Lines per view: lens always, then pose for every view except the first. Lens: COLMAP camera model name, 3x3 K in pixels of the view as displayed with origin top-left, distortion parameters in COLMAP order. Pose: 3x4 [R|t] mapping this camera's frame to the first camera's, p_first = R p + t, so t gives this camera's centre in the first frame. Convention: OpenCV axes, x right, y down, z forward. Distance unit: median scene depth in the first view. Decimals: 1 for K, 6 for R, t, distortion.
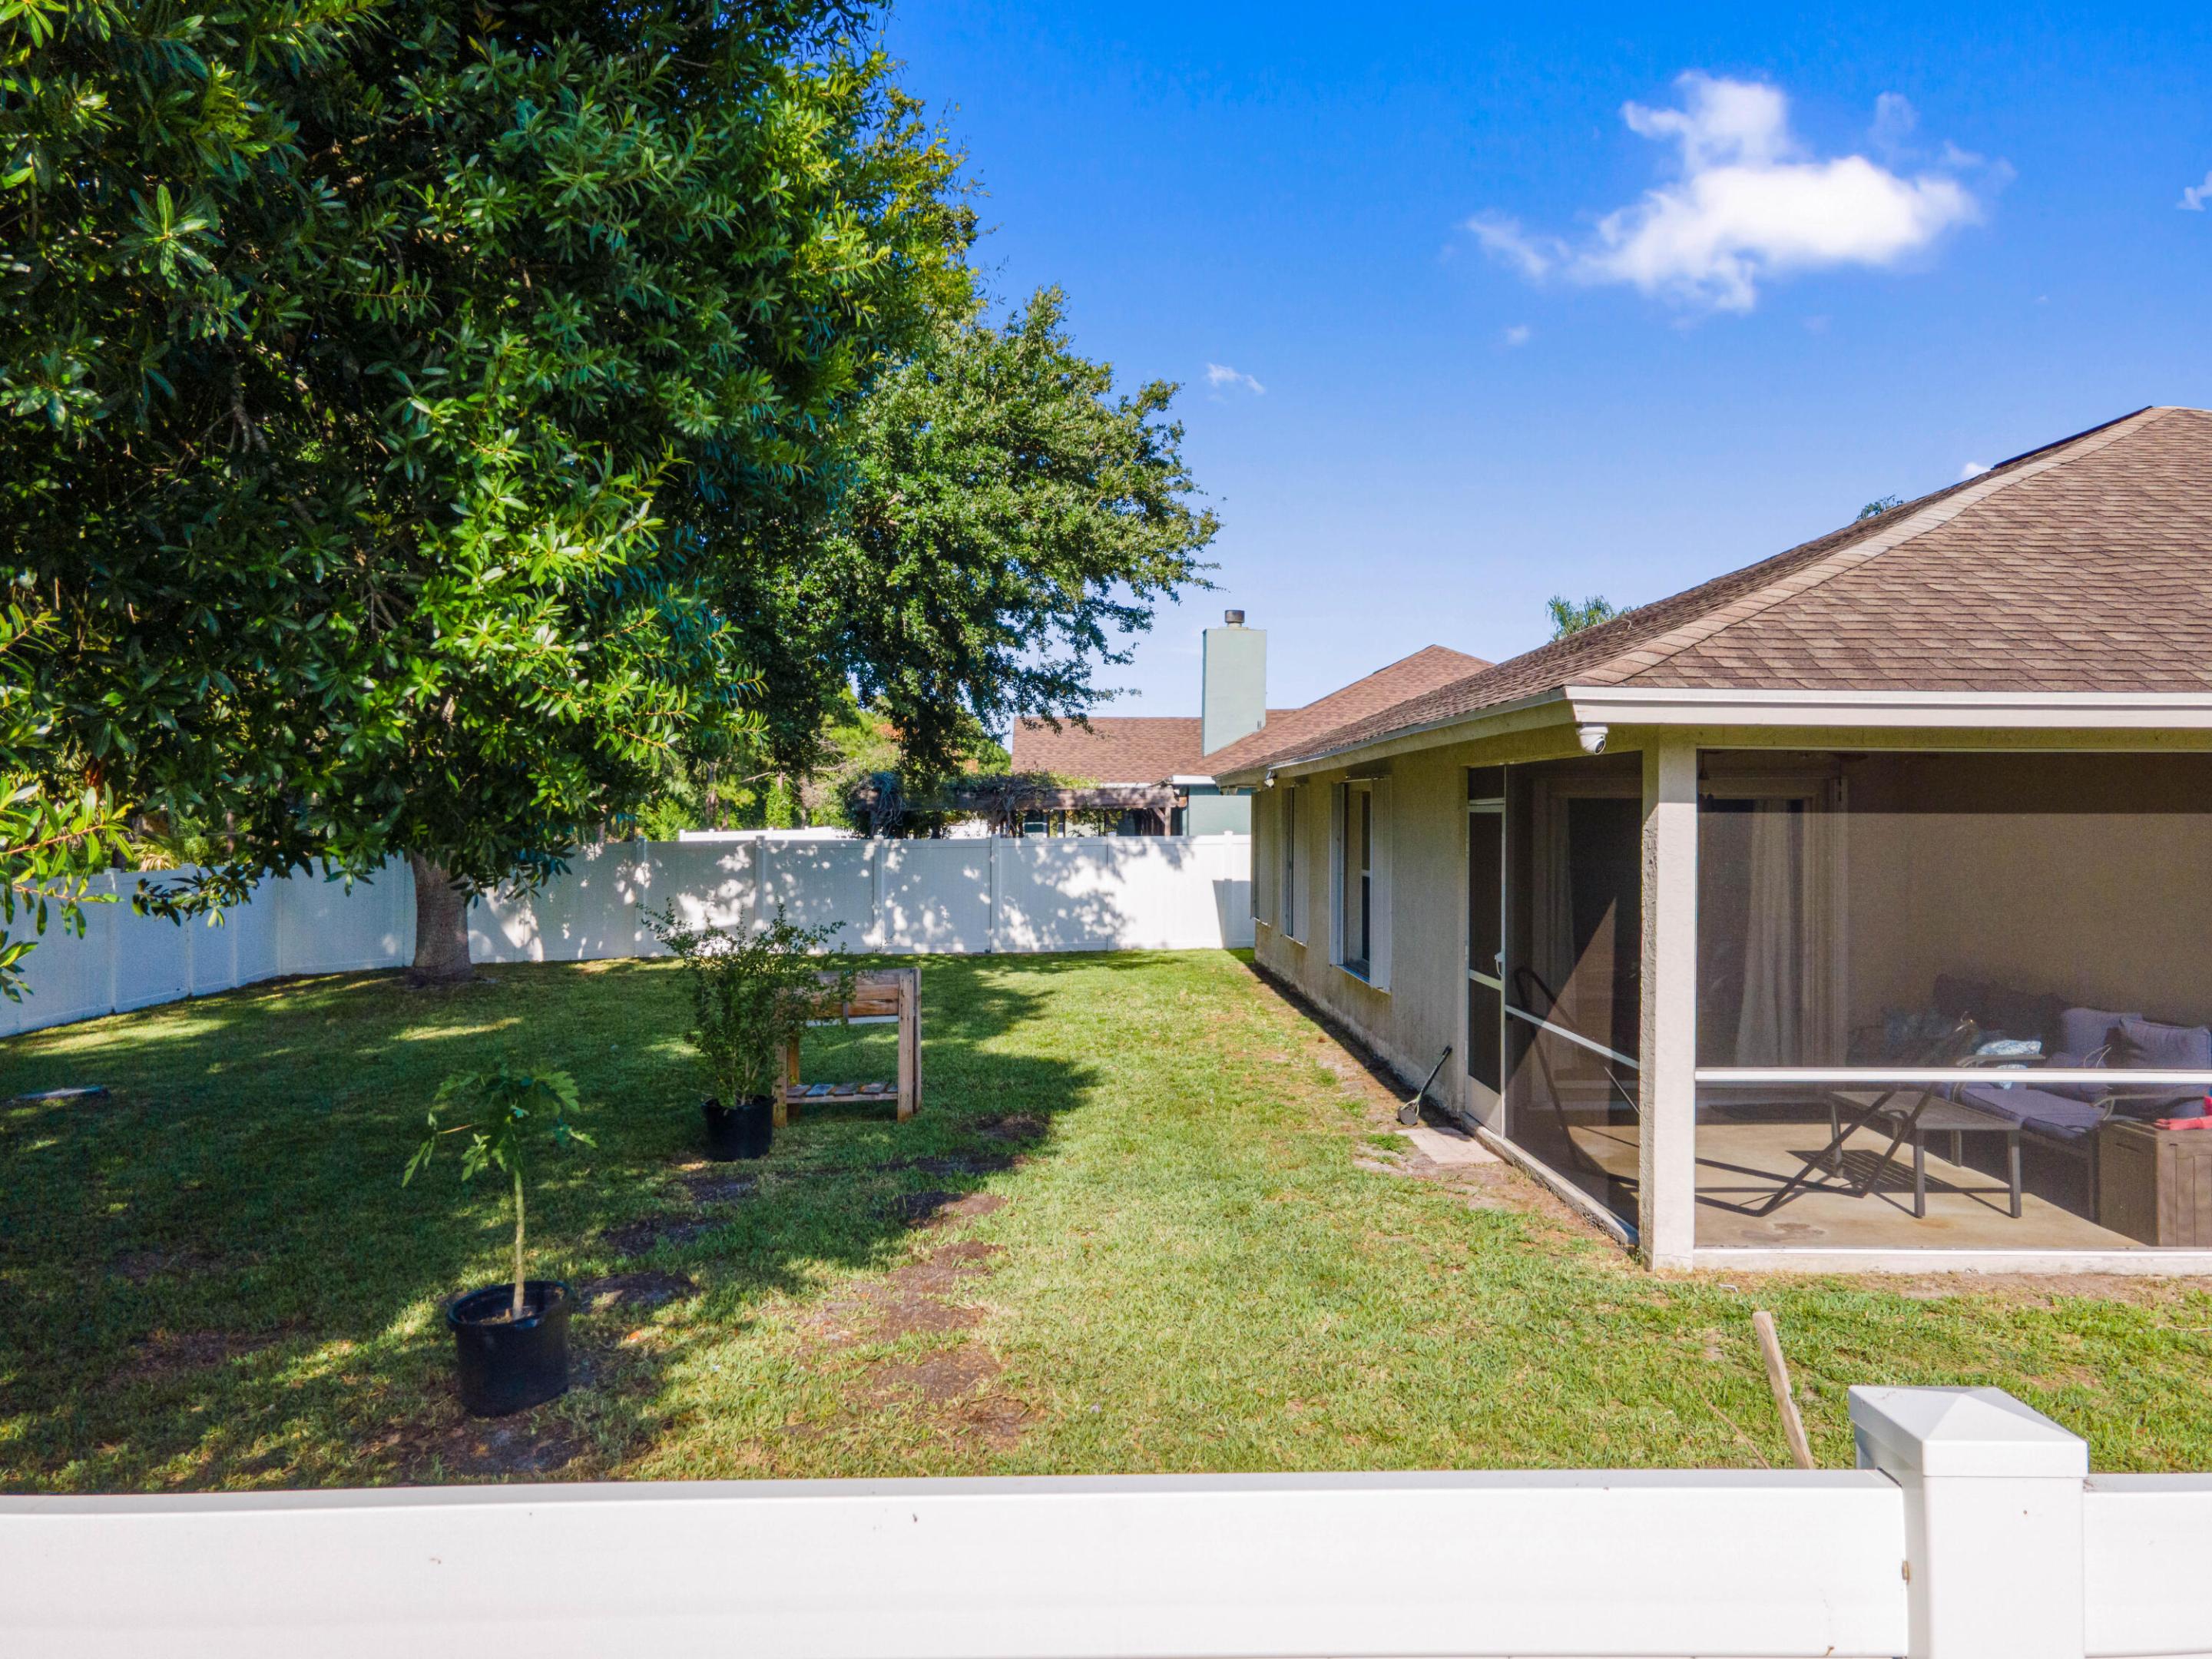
lens RADIAL K [[1678.5, 0, 1131.8], [0, 1678.5, 833.0], [0, 0, 1]] dist [-0.000904, 0.094359]
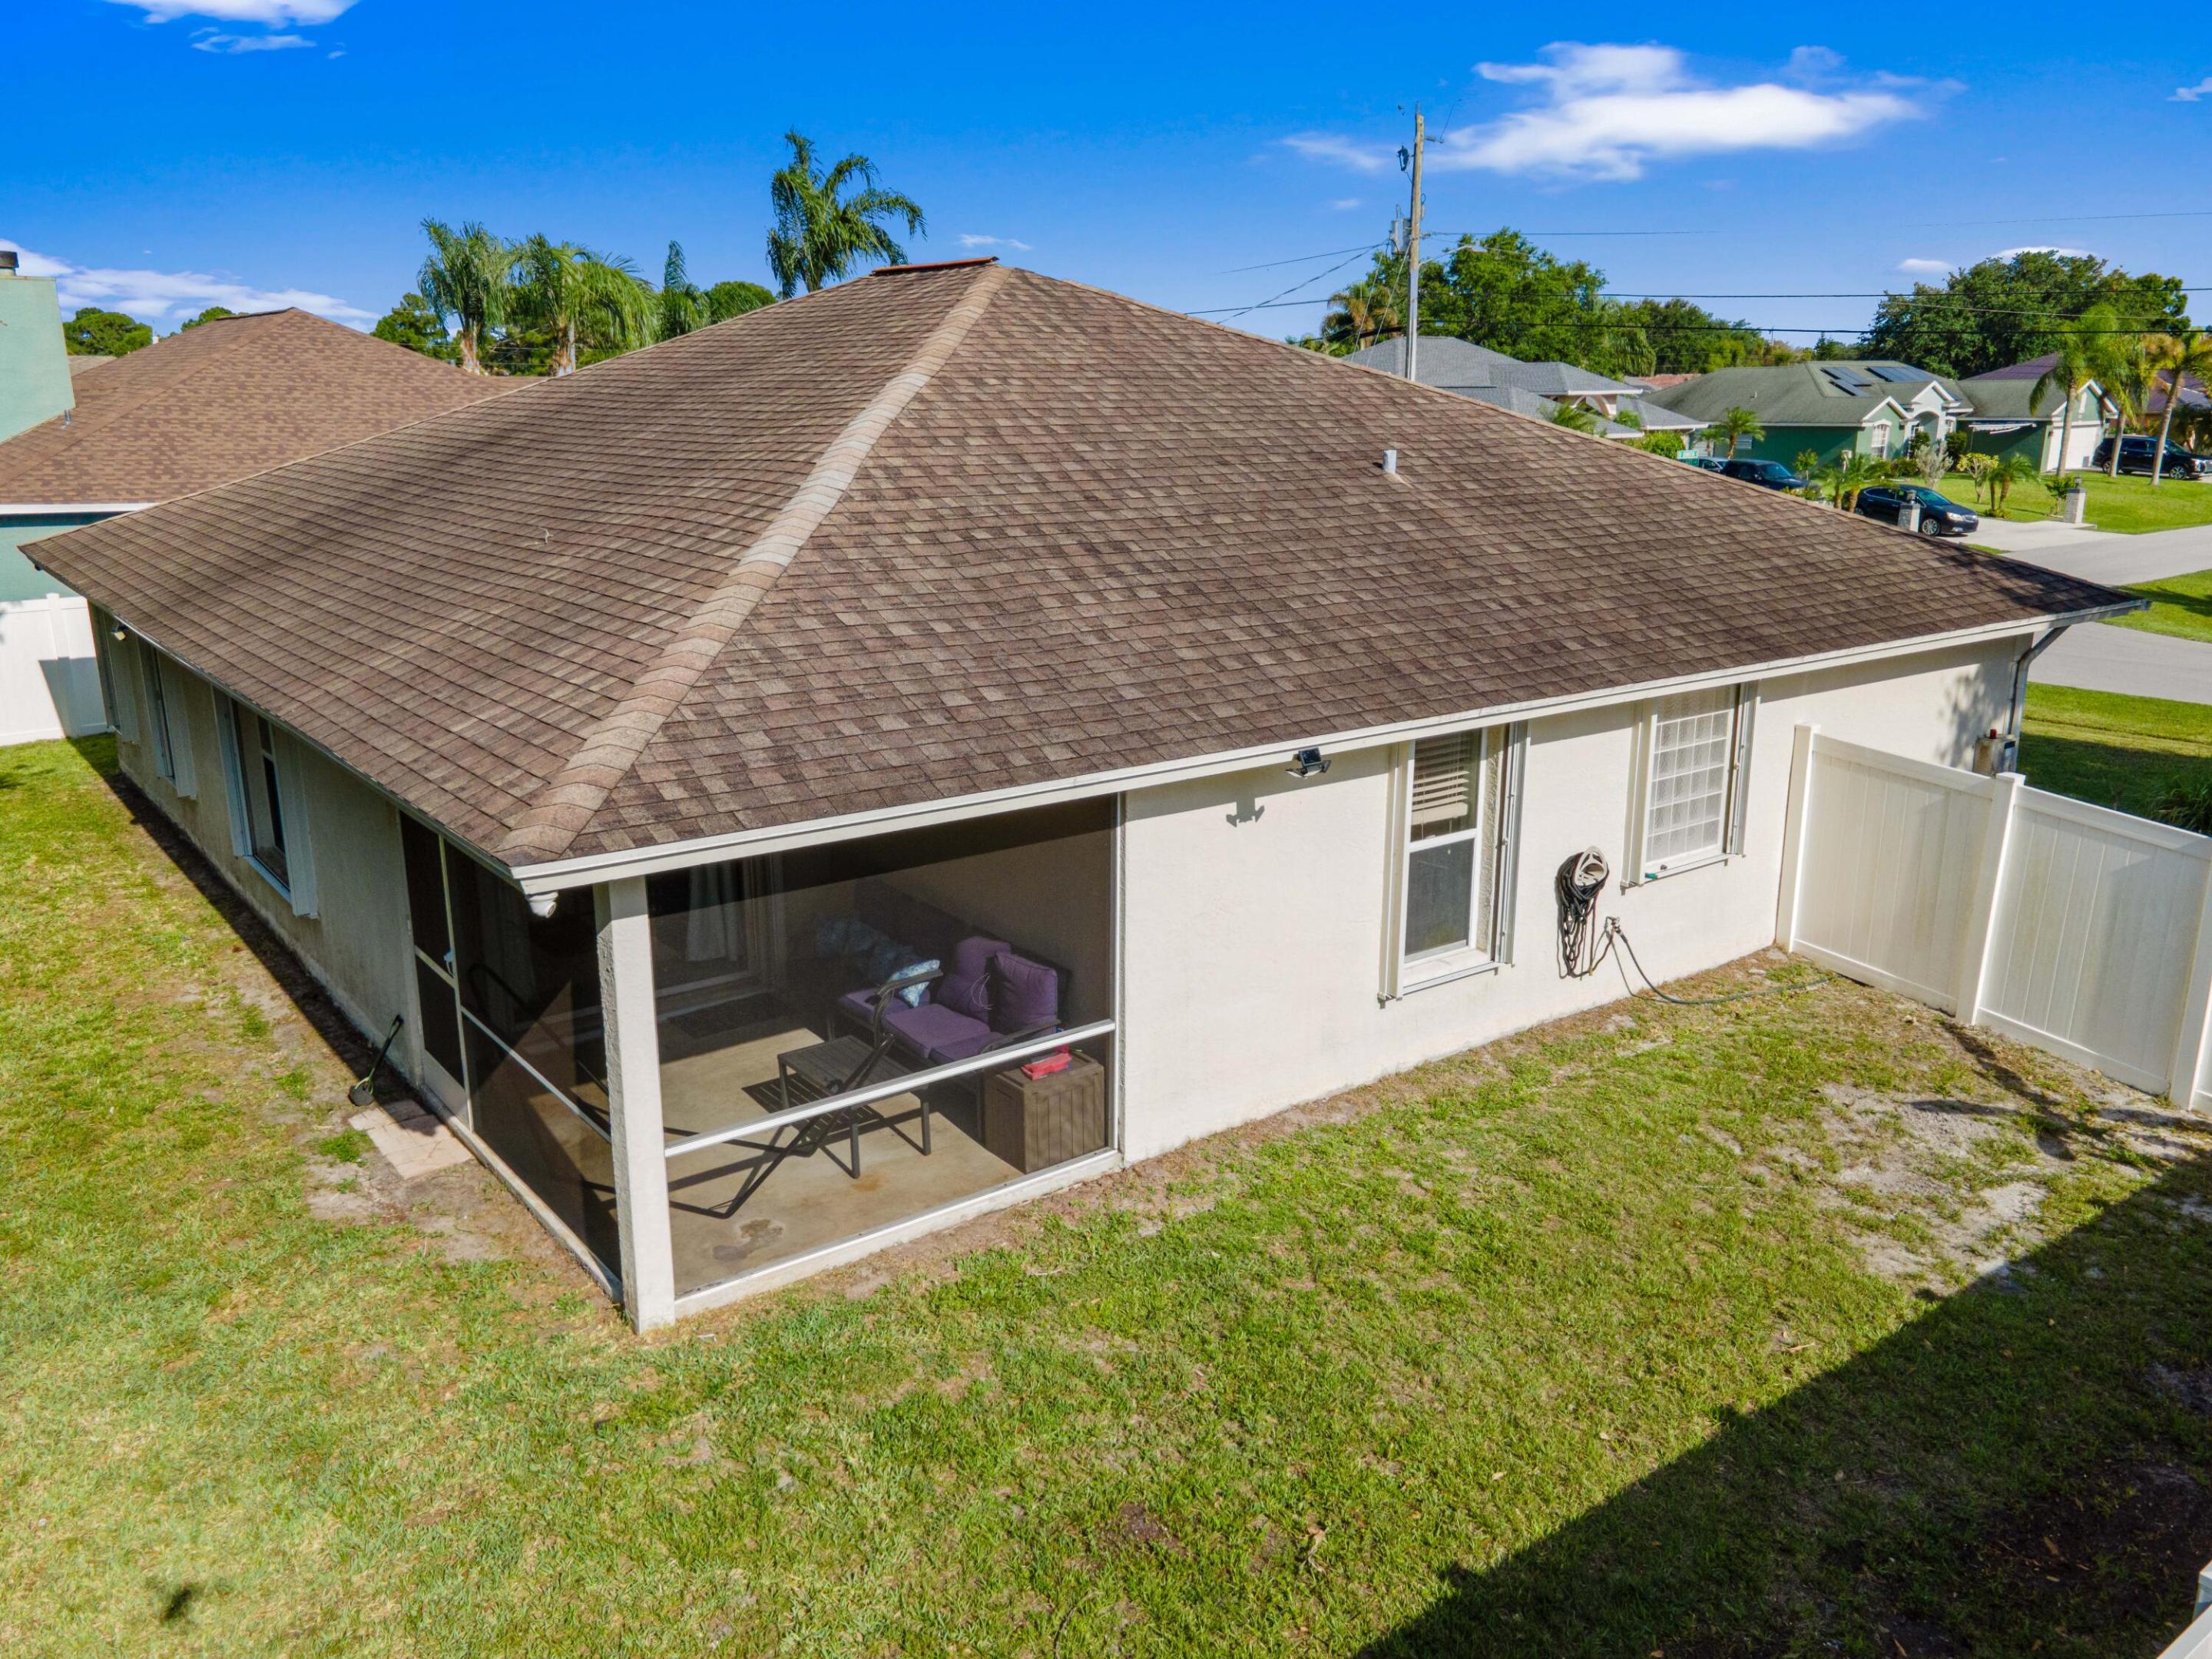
lens RADIAL K [[1678.5, 0, 1131.8], [0, 1678.5, 833.0], [0, 0, 1]] dist [-0.000904, 0.094359]
pose [[0.814731, -0.147221, 0.560838, 0.006677], [0.003817, 0.968571, 0.248707, -0.270786], [-0.579827, -0.200488, 0.789687, 0.022110]]
